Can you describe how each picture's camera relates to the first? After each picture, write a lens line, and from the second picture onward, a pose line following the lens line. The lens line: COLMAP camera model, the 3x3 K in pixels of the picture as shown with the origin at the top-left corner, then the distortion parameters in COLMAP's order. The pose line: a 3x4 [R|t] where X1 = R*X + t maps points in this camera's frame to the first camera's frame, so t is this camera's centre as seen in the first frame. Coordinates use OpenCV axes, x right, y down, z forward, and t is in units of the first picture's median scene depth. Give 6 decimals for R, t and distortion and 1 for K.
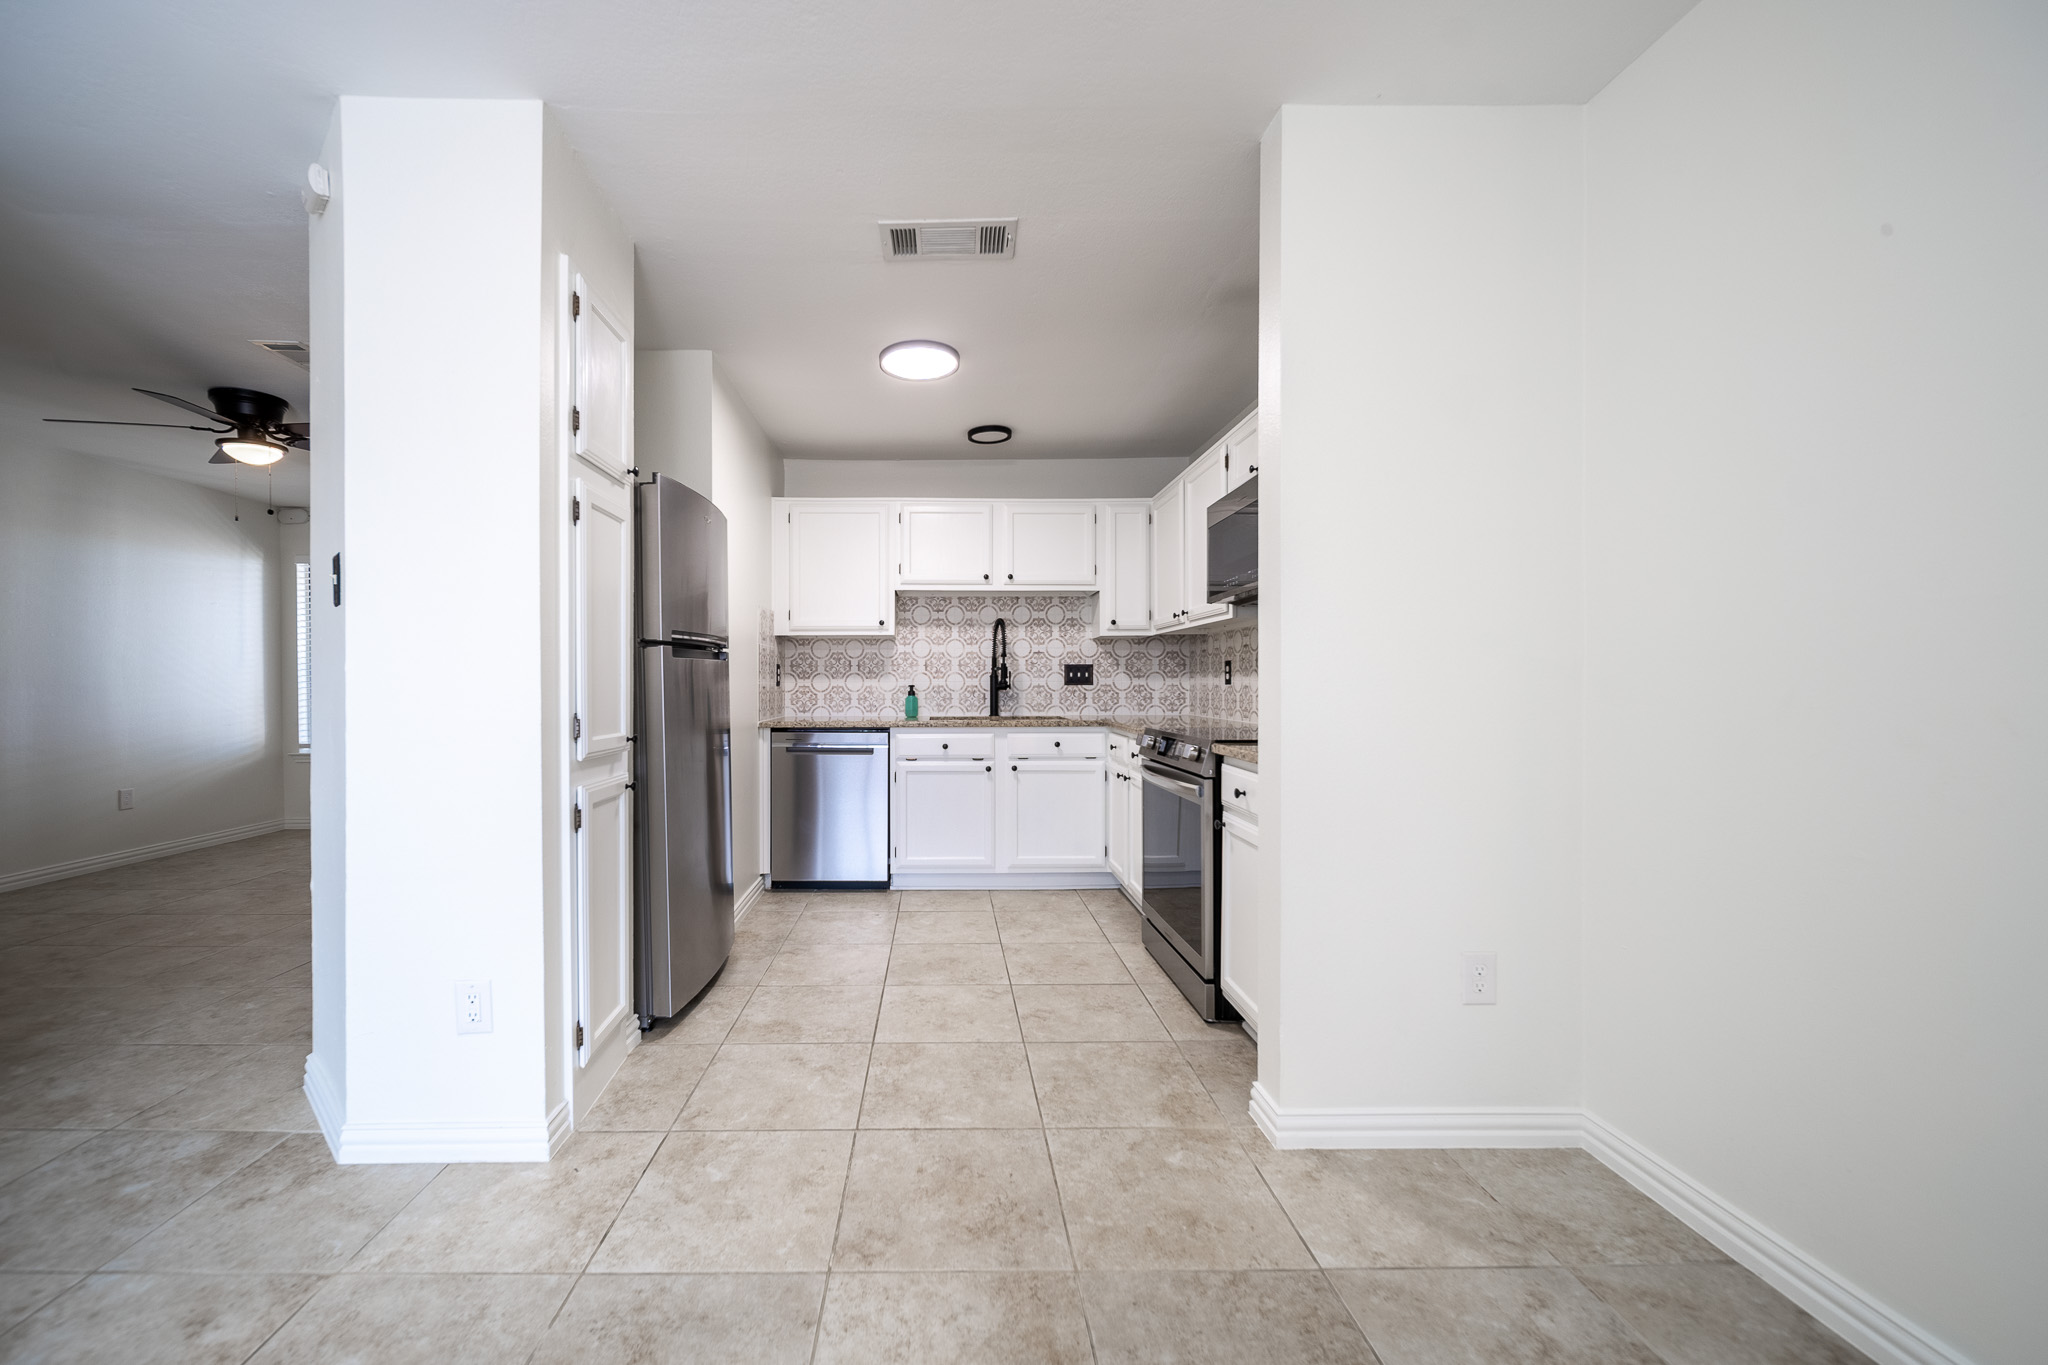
lens RADIAL K [[2661.0, 0, 1024.5], [0, 2661.0, 675.6], [0, 0, 1]] dist [-0.009745, 0.000000]
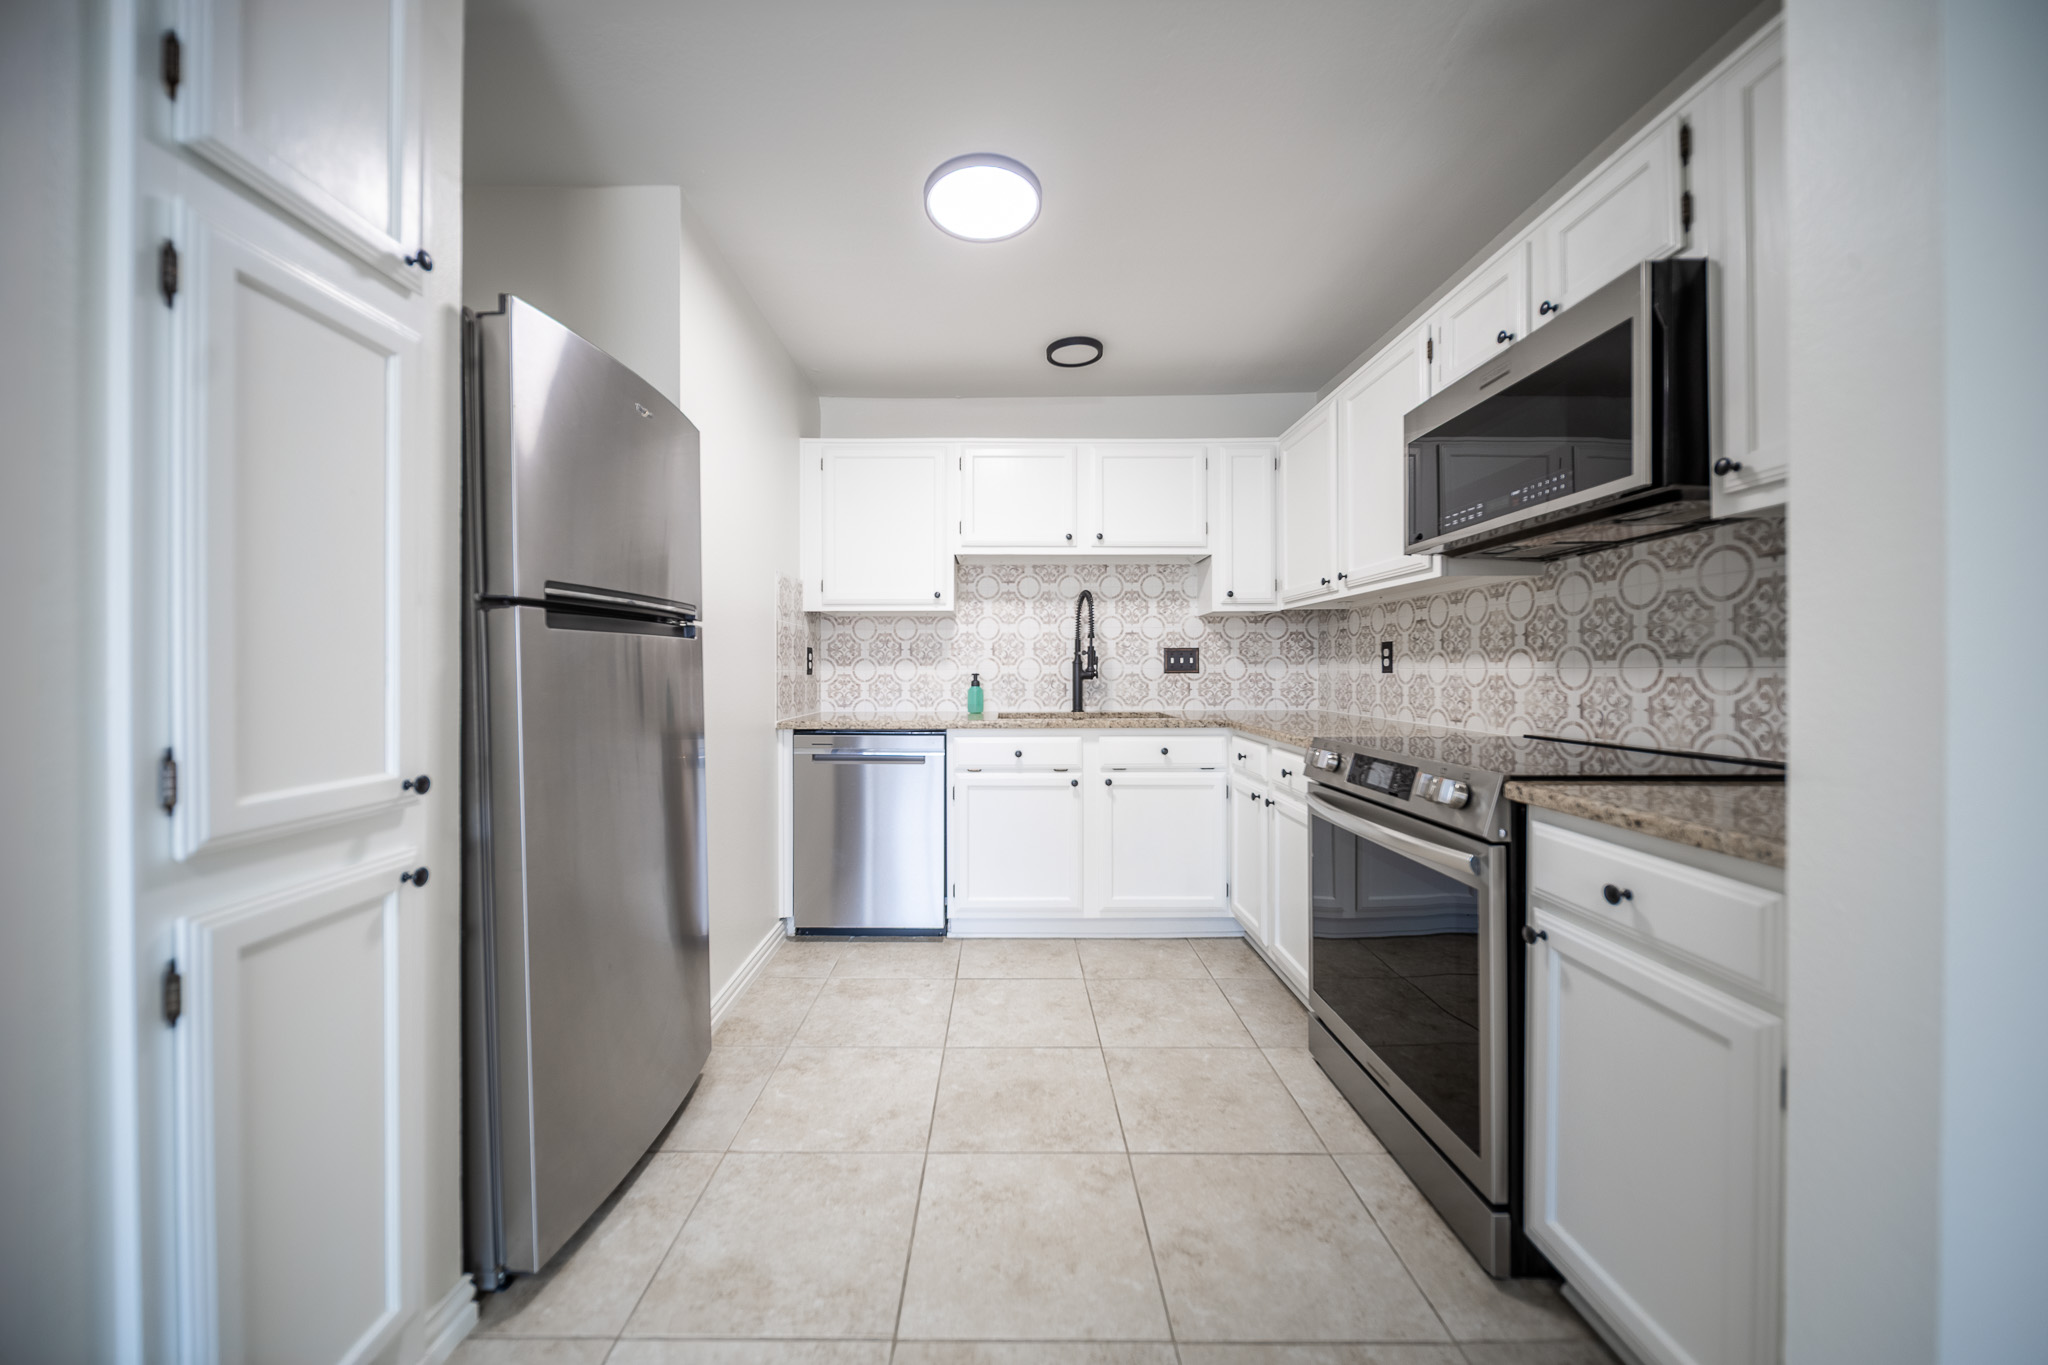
lens RADIAL K [[2661.0, 0, 1025.1], [0, 2661.0, 684.0], [0, 0, 1]] dist [-0.009745, 0.000000]
pose [[0.999677, -0.000297, -0.025399, -0.008354], [0.000505, 0.999966, 0.008176, 0.000211], [0.025395, -0.008186, 0.999644, 0.233475]]
